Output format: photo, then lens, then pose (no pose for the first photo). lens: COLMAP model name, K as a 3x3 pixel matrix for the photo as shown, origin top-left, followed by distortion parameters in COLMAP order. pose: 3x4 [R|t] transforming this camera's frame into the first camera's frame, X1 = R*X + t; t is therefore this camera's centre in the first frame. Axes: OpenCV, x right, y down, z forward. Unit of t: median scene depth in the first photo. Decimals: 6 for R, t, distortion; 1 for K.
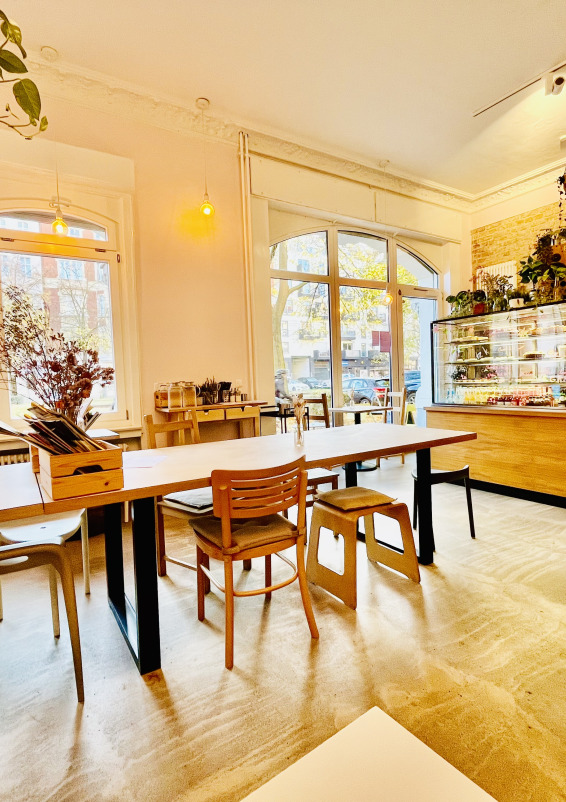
lens RADIAL K [[436.3, 0, 283.0], [0, 436.3, 401.0], [0, 0, 1]] dist [-0.001224, -0.000423]
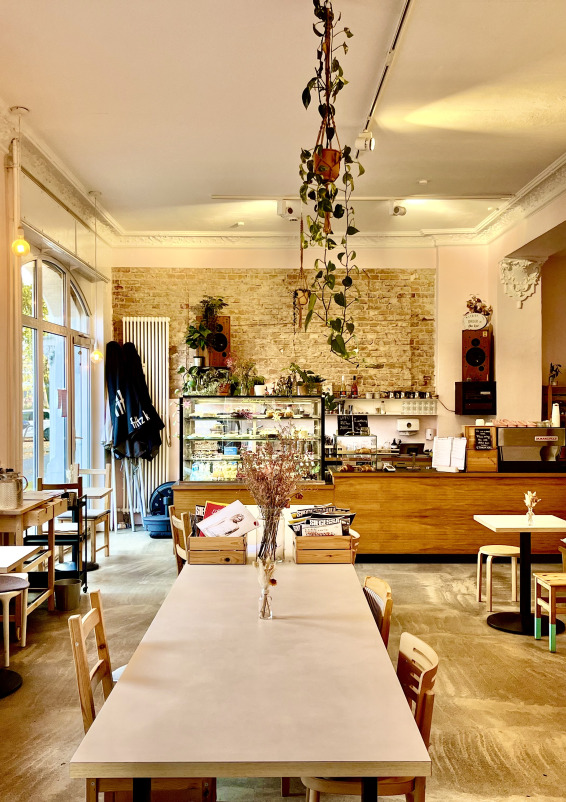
lens RADIAL K [[835.0, 0, 283.0], [0, 835.0, 401.0], [0, 0, 1]] dist [0.007069, 0.003560]
pose [[0.528707, 0.027146, 0.848370, -0.823395], [0.023645, 0.998630, -0.046690, -0.060945], [-0.848475, 0.044745, 0.527340, -0.114880]]
